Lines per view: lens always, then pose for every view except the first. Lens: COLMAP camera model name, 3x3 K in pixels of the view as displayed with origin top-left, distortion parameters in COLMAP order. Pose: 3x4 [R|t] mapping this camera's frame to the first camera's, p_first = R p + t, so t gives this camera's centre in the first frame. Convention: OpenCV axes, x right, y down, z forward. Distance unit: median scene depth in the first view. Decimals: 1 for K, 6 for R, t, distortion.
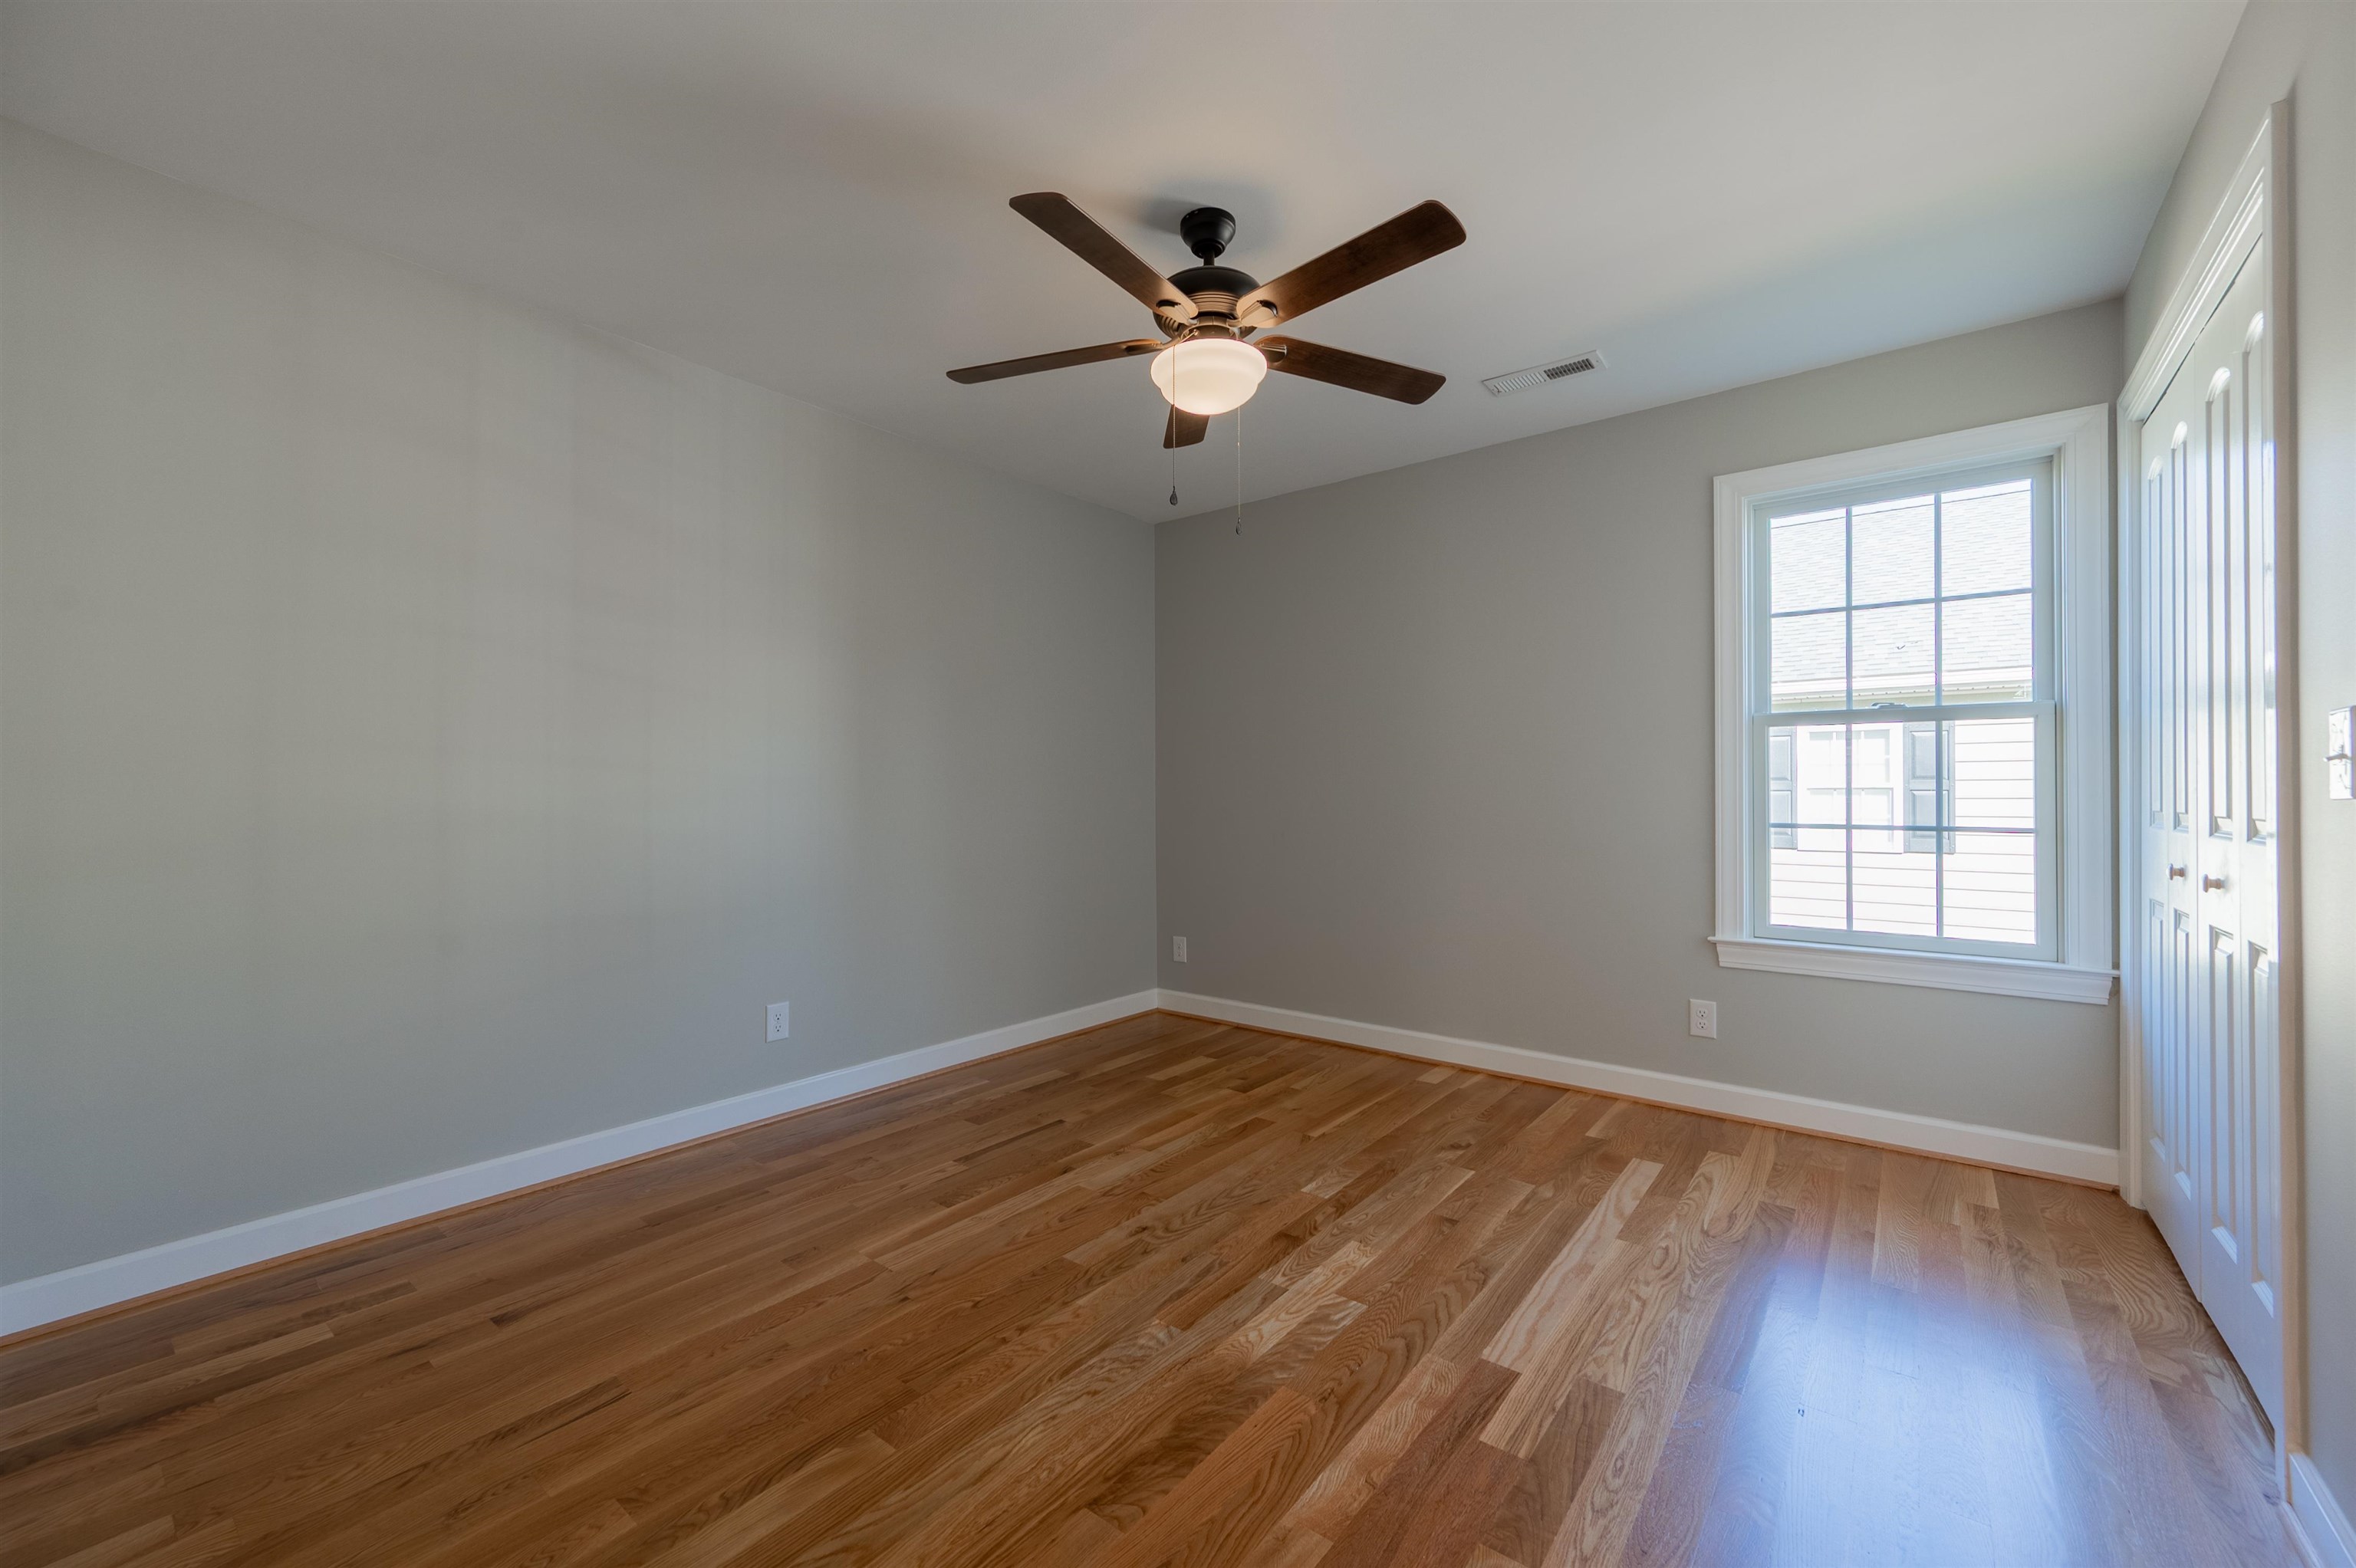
lens RADIAL K [[940.7, 0, 1176.5], [0, 940.7, 785.0], [0, 0, 1]] dist [0.001661, 0.000068]
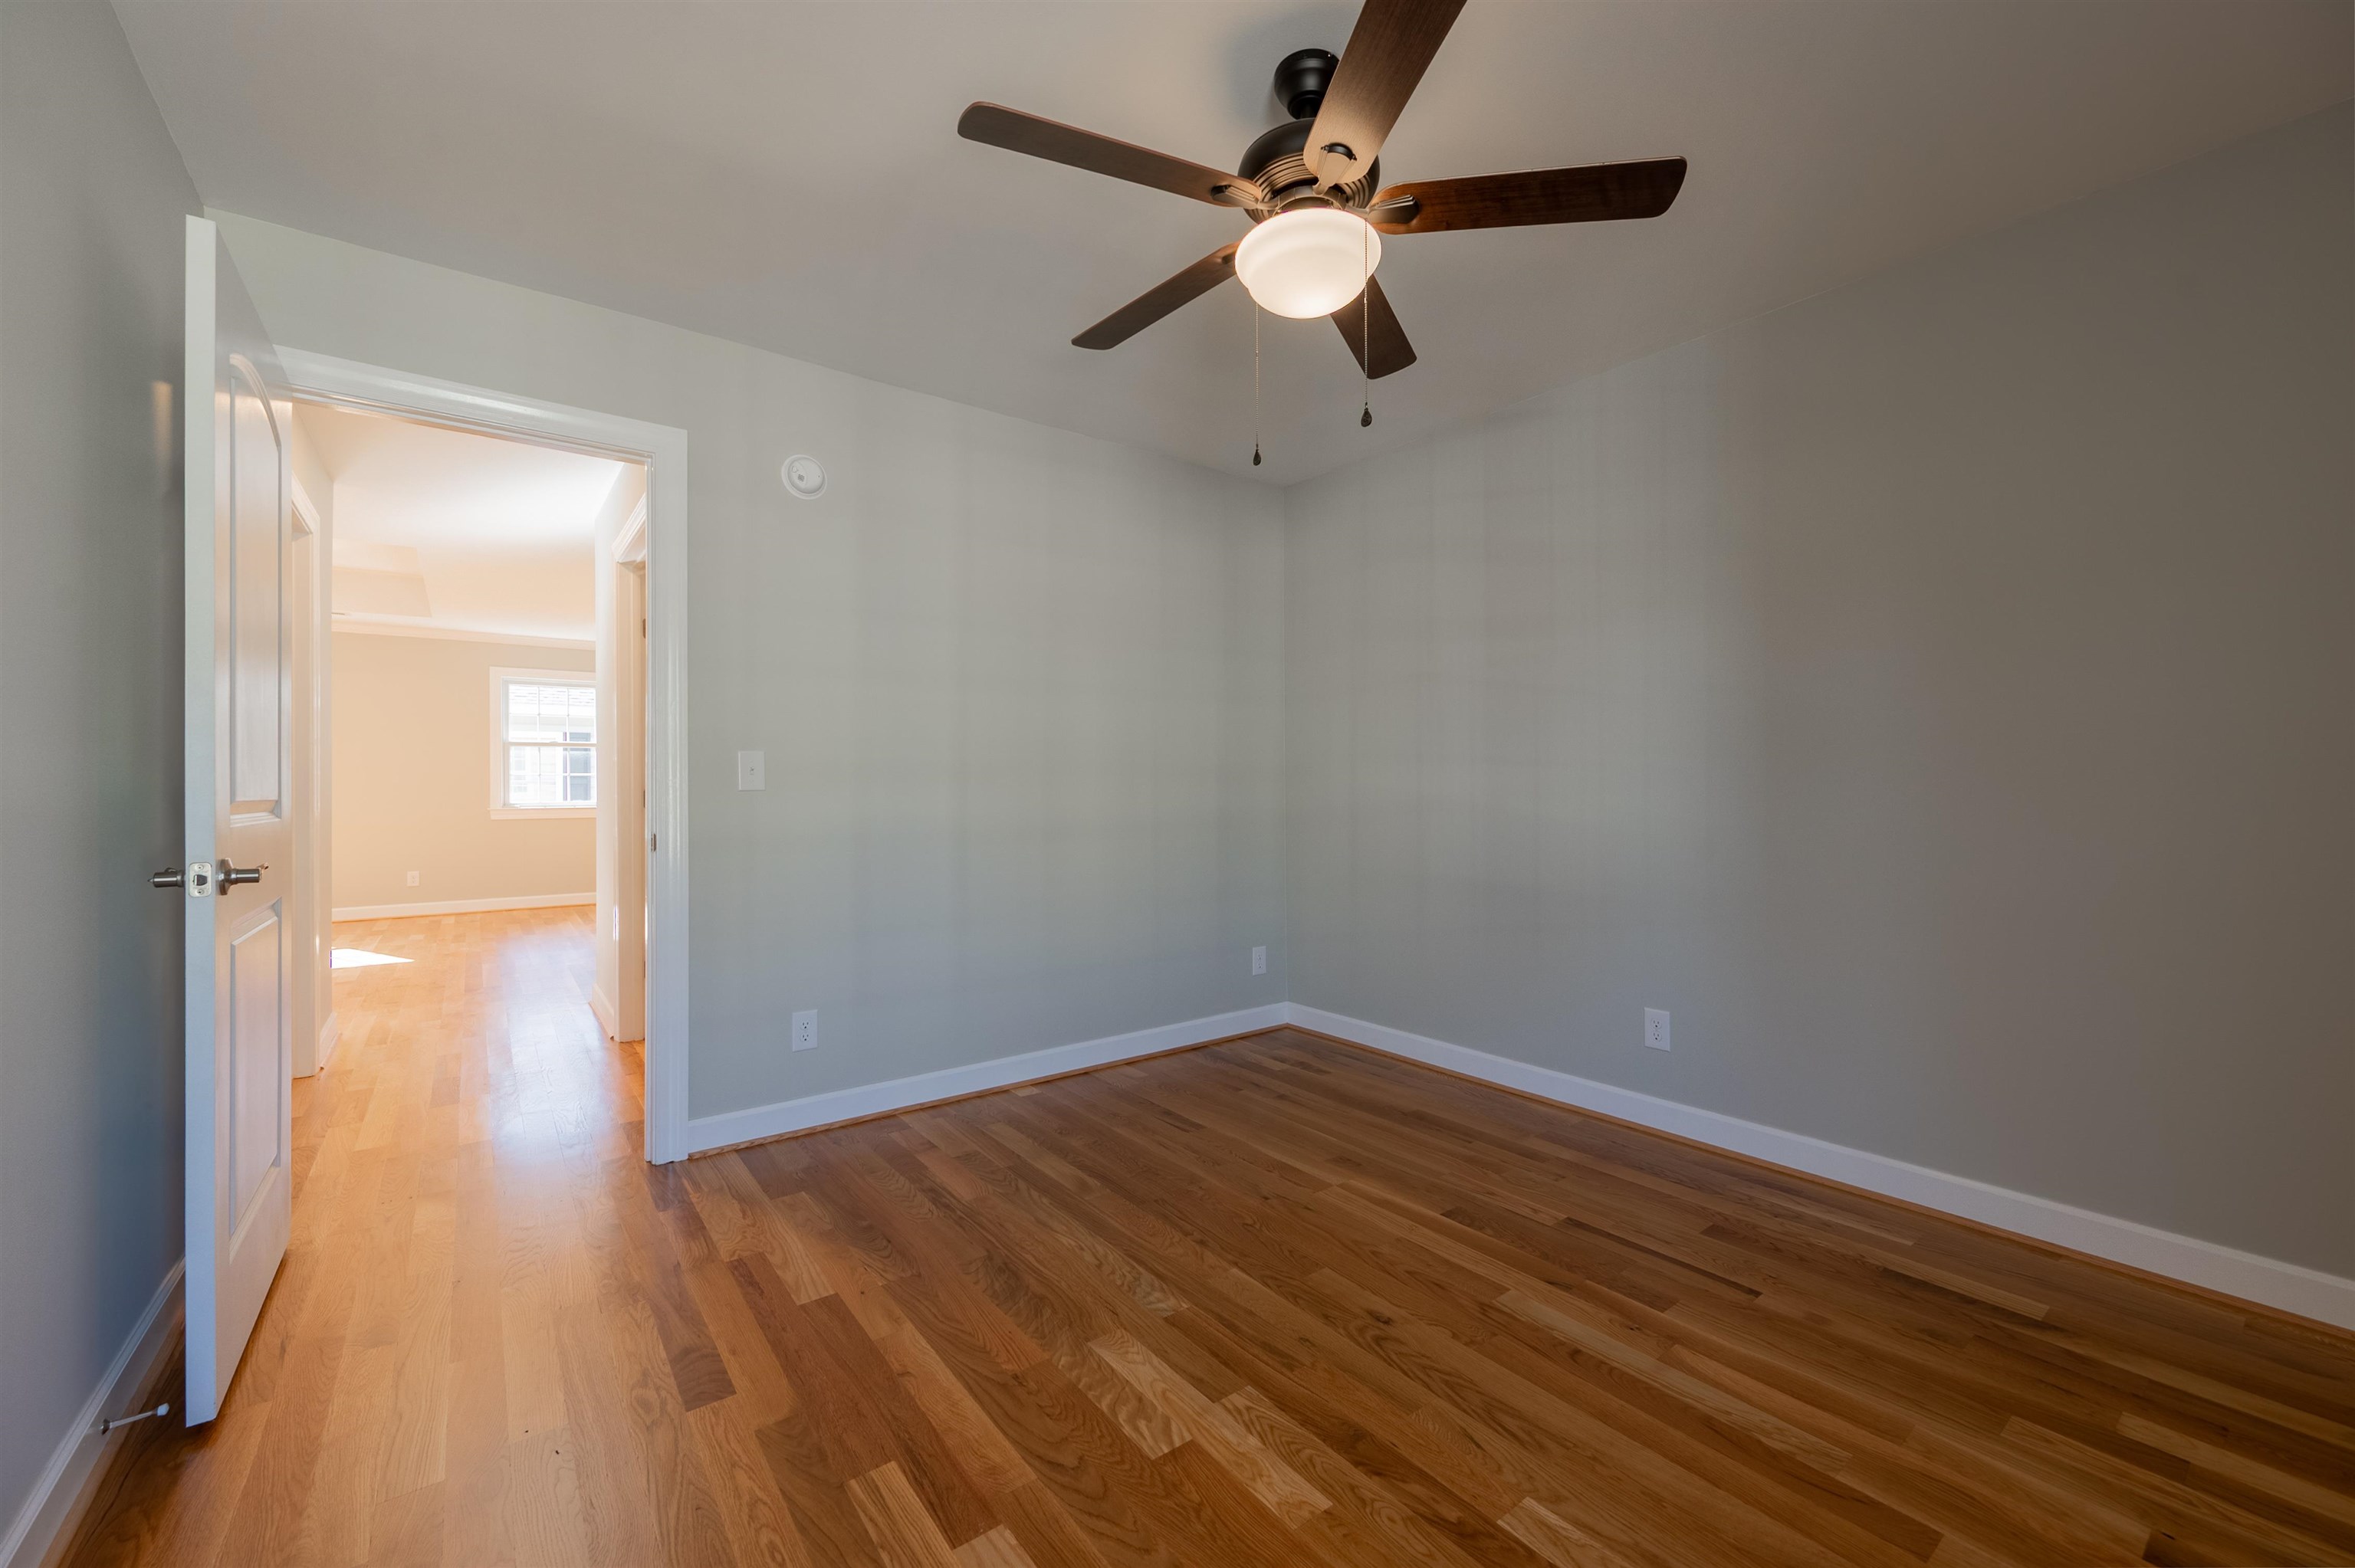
lens RADIAL K [[940.3, 0, 1177.2], [0, 940.3, 778.9], [0, 0, 1]] dist [0.001661, 0.000068]
pose [[-0.253724, -0.003060, -0.967272, 0.732210], [0.010744, 0.999924, -0.005982, 0.004659], [0.967217, -0.011910, -0.253672, 0.950704]]
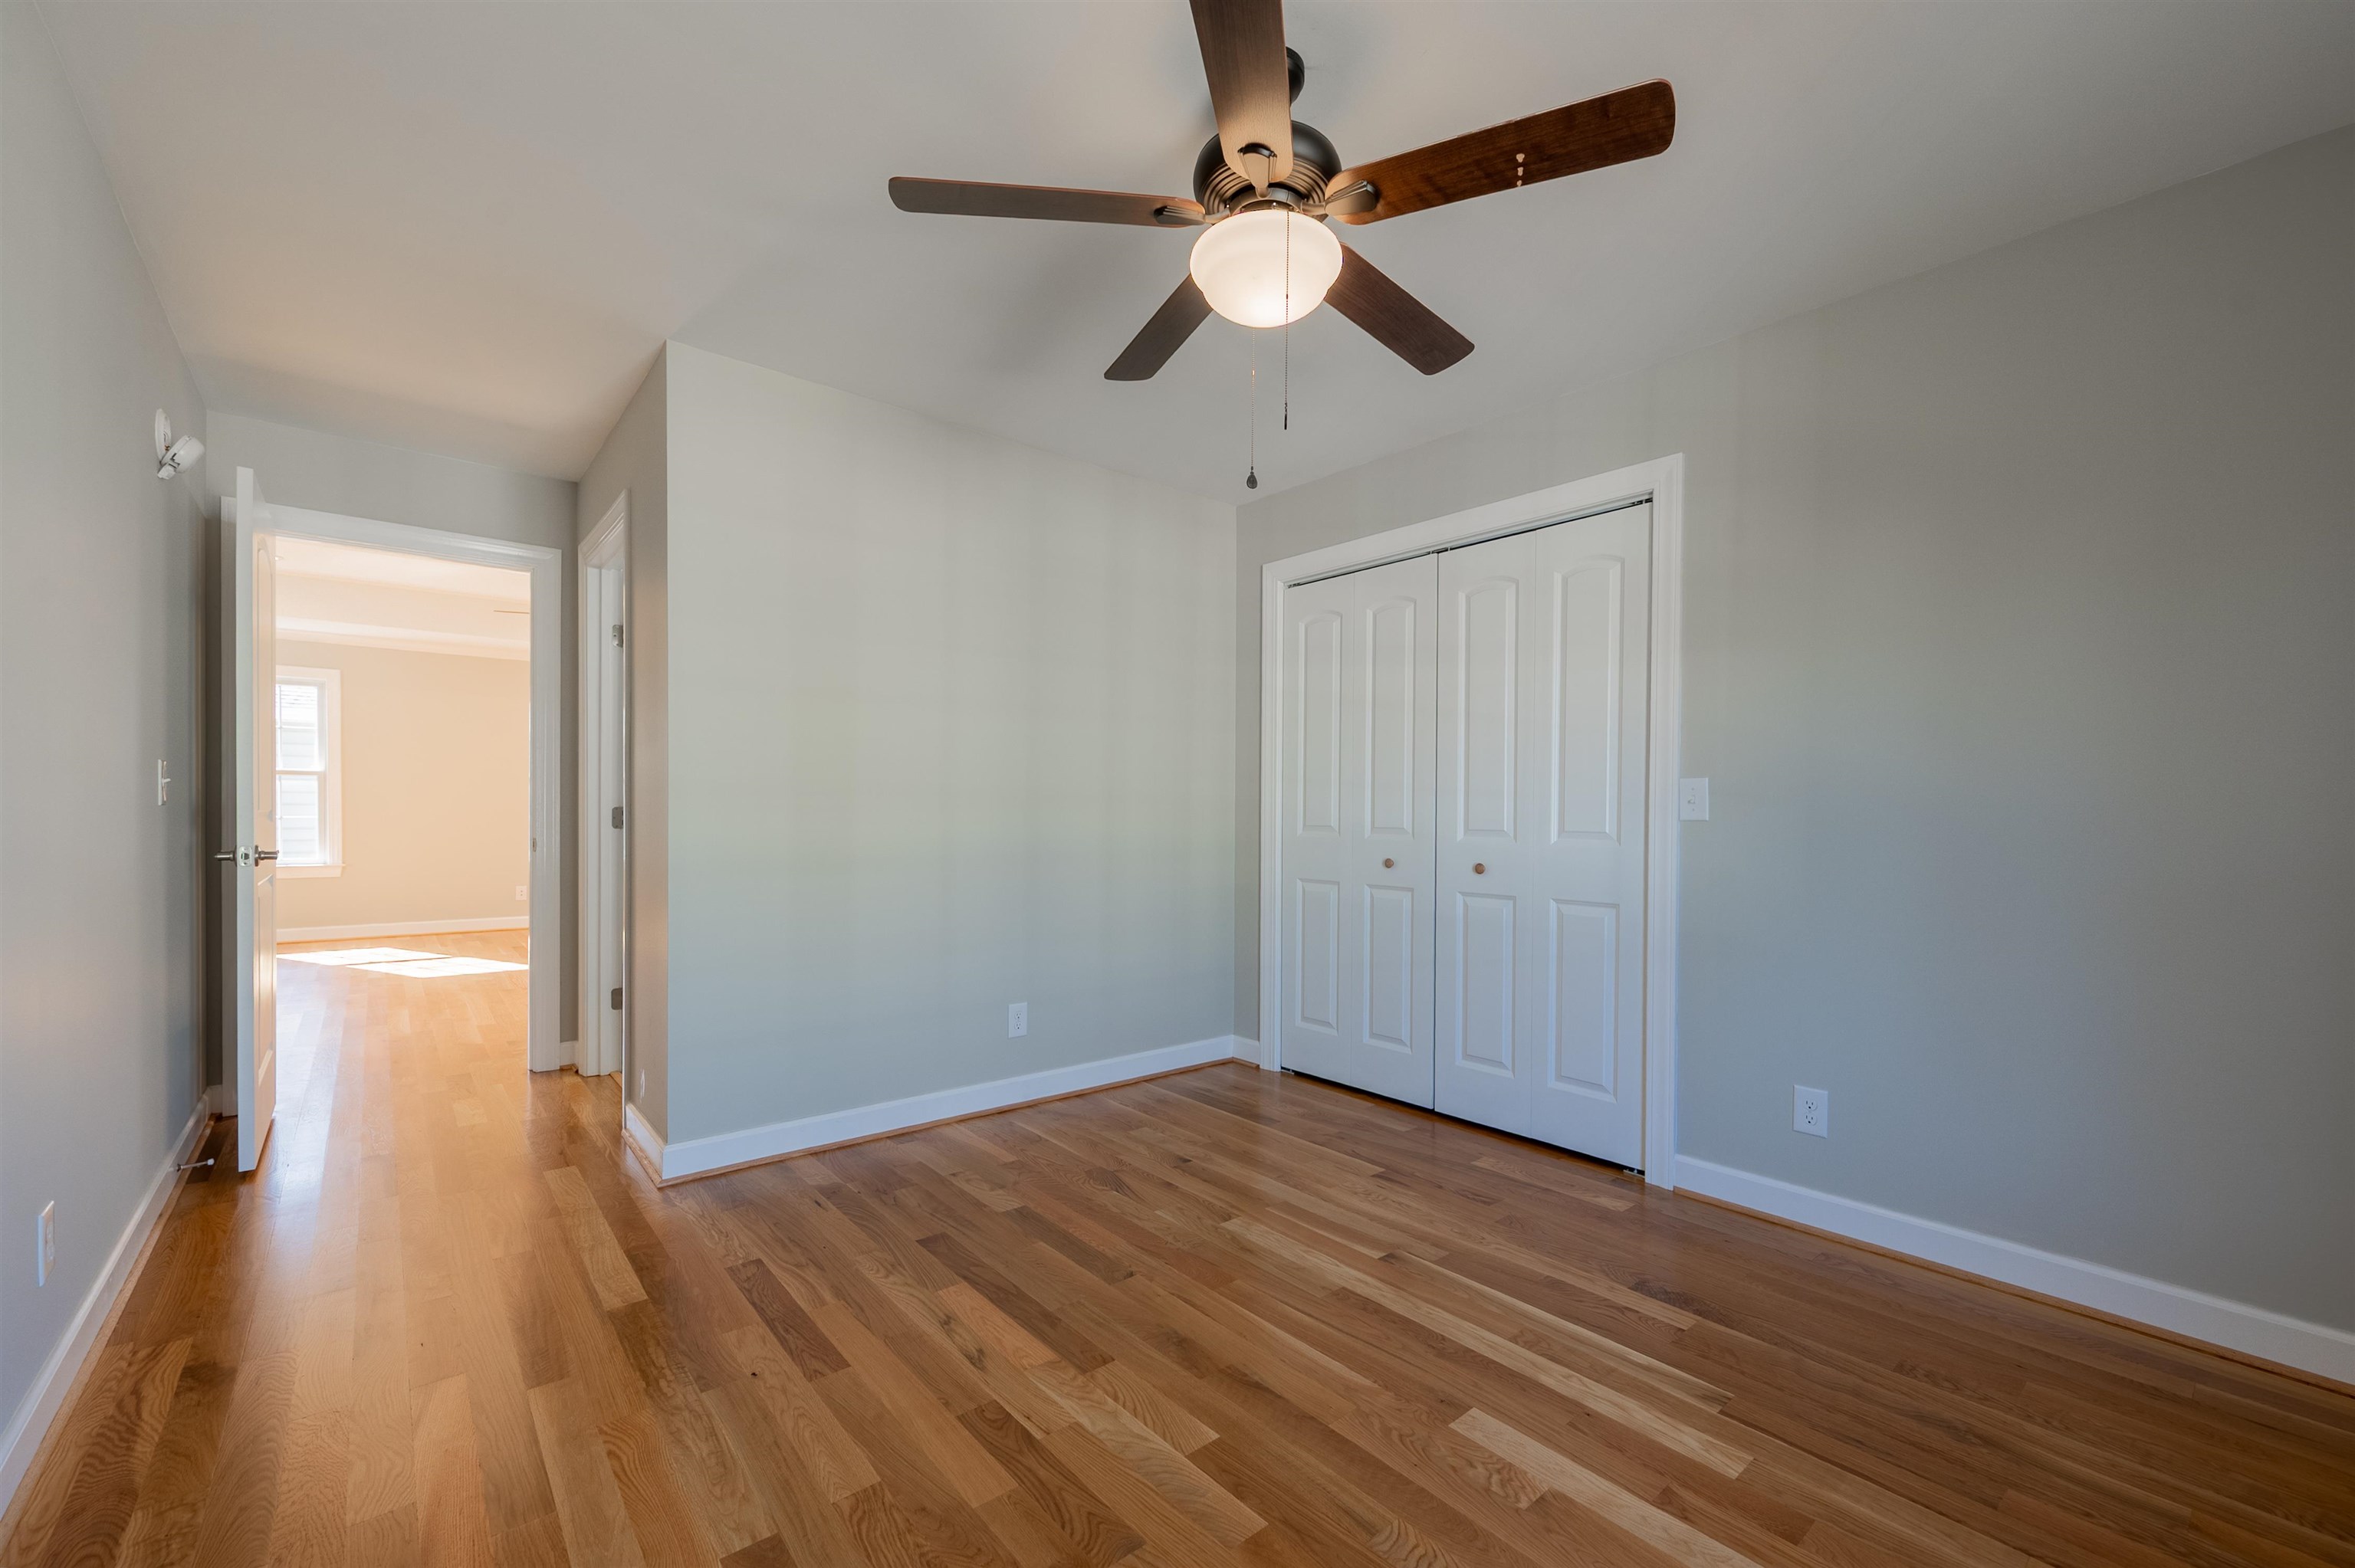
lens RADIAL K [[940.3, 0, 1176.0], [0, 940.3, 817.3], [0, 0, 1]] dist [0.001661, 0.000068]
pose [[-0.208206, 0.001427, -0.978084, 1.007723], [-0.000974, 0.999998, 0.001667, 0.007967], [0.978084, 0.001299, -0.208204, 0.711553]]
